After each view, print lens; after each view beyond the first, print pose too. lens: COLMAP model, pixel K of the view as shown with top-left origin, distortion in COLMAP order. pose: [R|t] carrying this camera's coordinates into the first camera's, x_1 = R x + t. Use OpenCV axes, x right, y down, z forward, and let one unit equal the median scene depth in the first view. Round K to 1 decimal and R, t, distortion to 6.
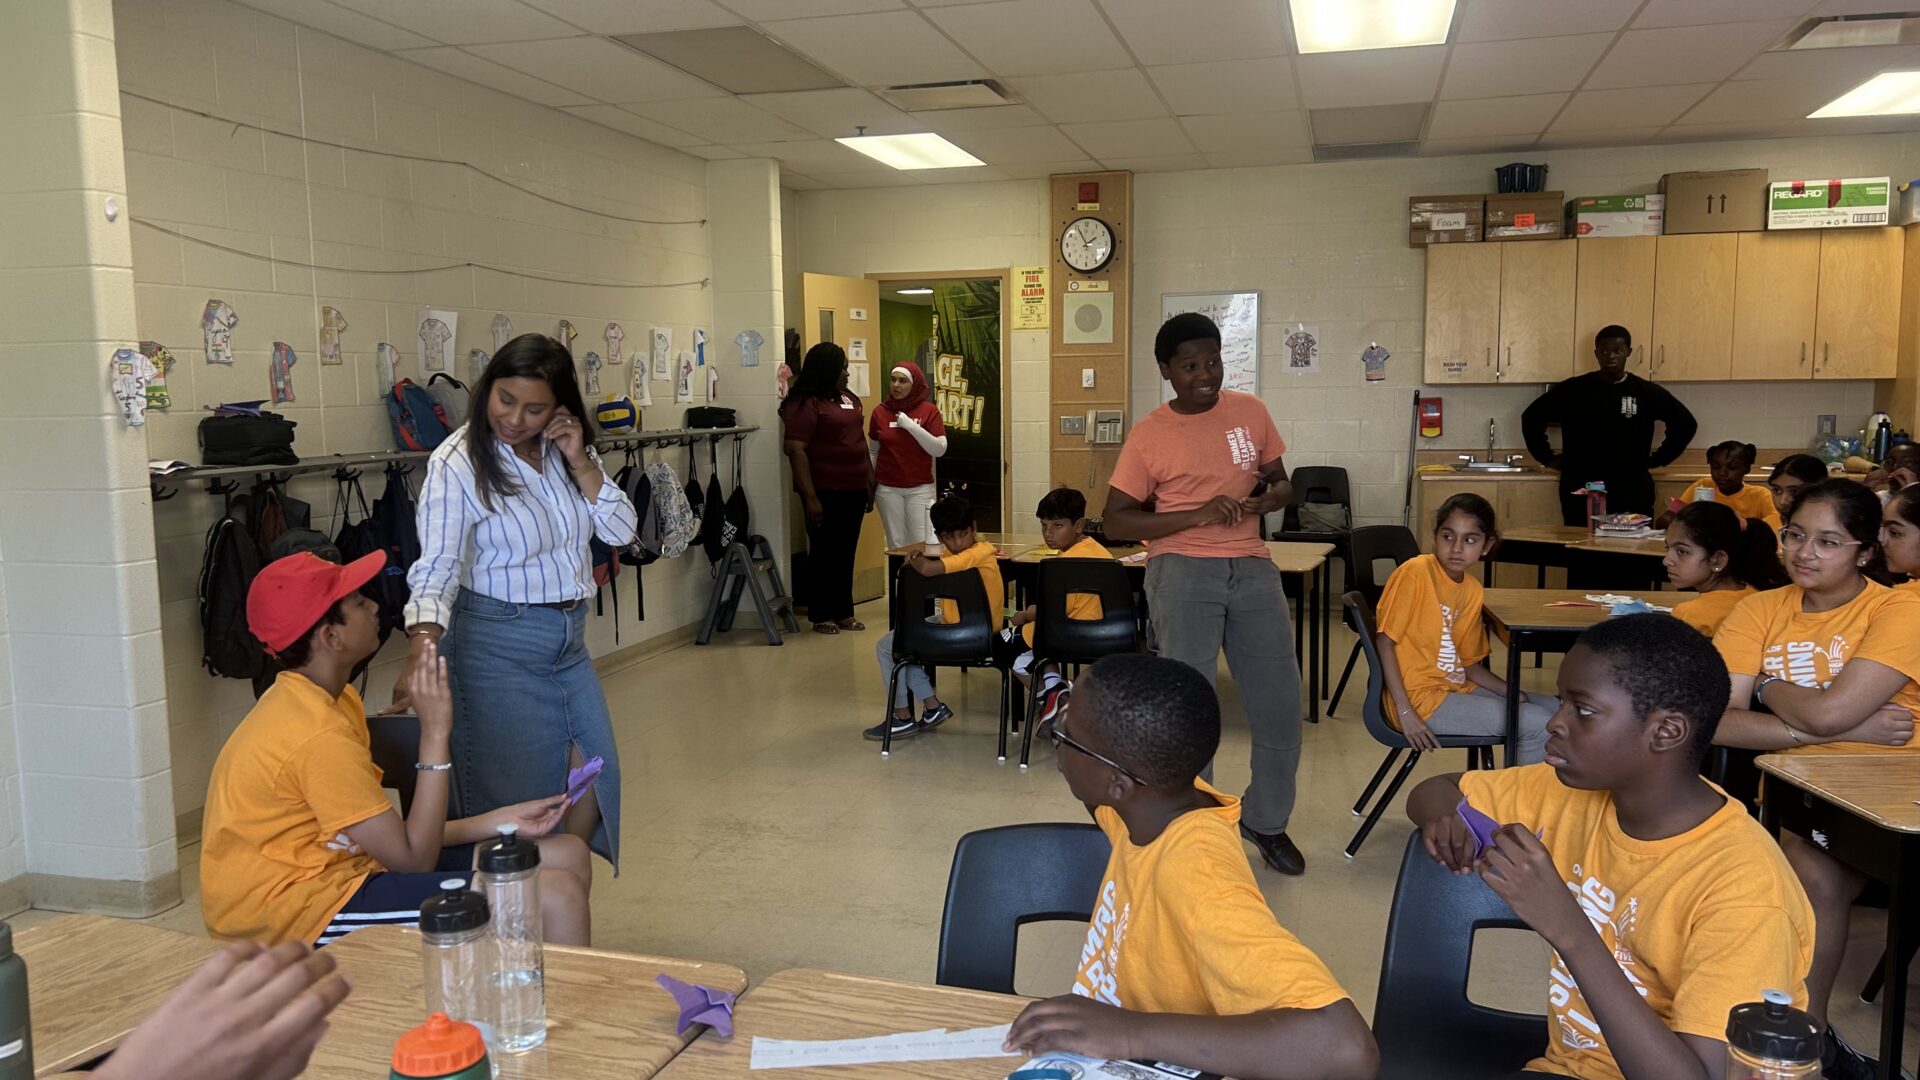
lens RADIAL K [[1419.1, 0, 949.2], [0, 1419.1, 524.6], [0, 0, 1]] dist [-0.001056, -0.027645]
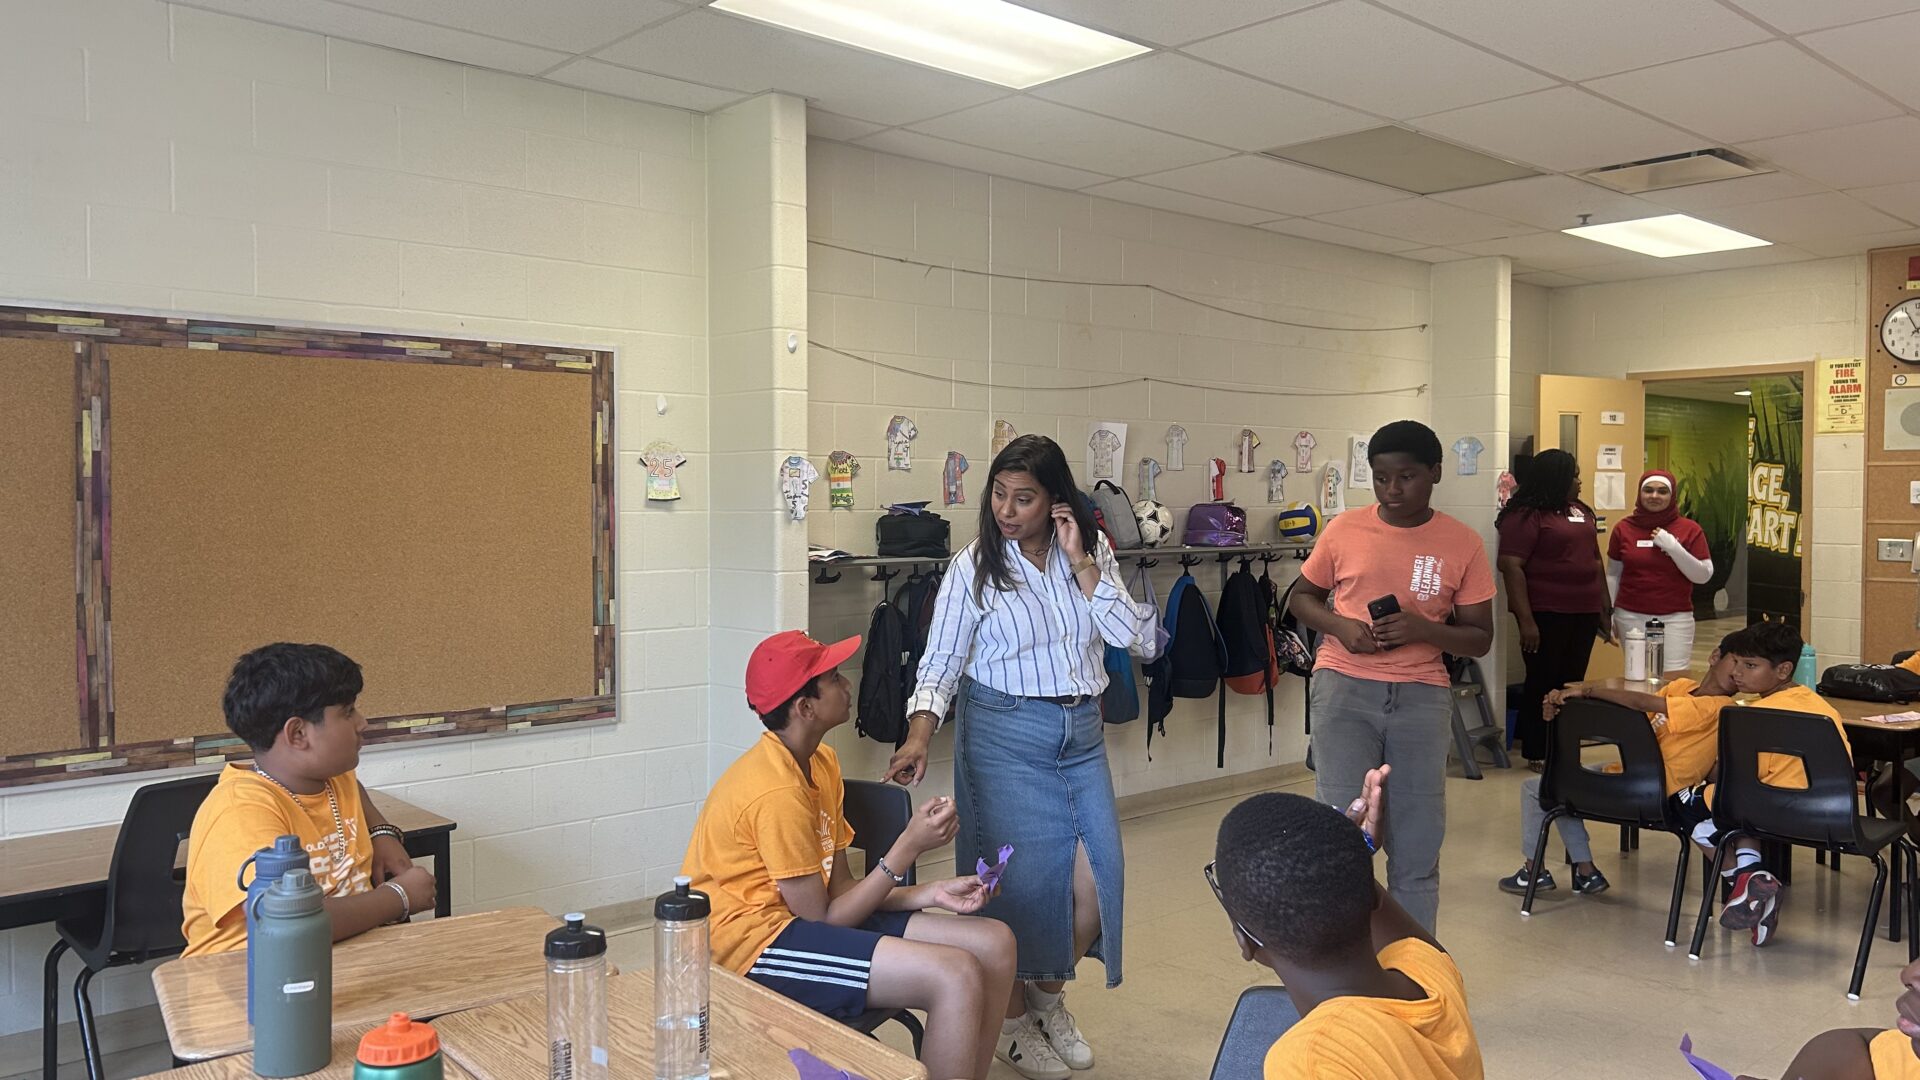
lens RADIAL K [[1419.1, 0, 945.0], [0, 1419.1, 493.6], [0, 0, 1]] dist [-0.001056, -0.027645]
pose [[0.830709, 0.011151, -0.556595, 0.137600], [-0.066361, 0.994654, -0.079116, -0.003779], [0.552737, 0.102658, 0.827008, 0.050453]]
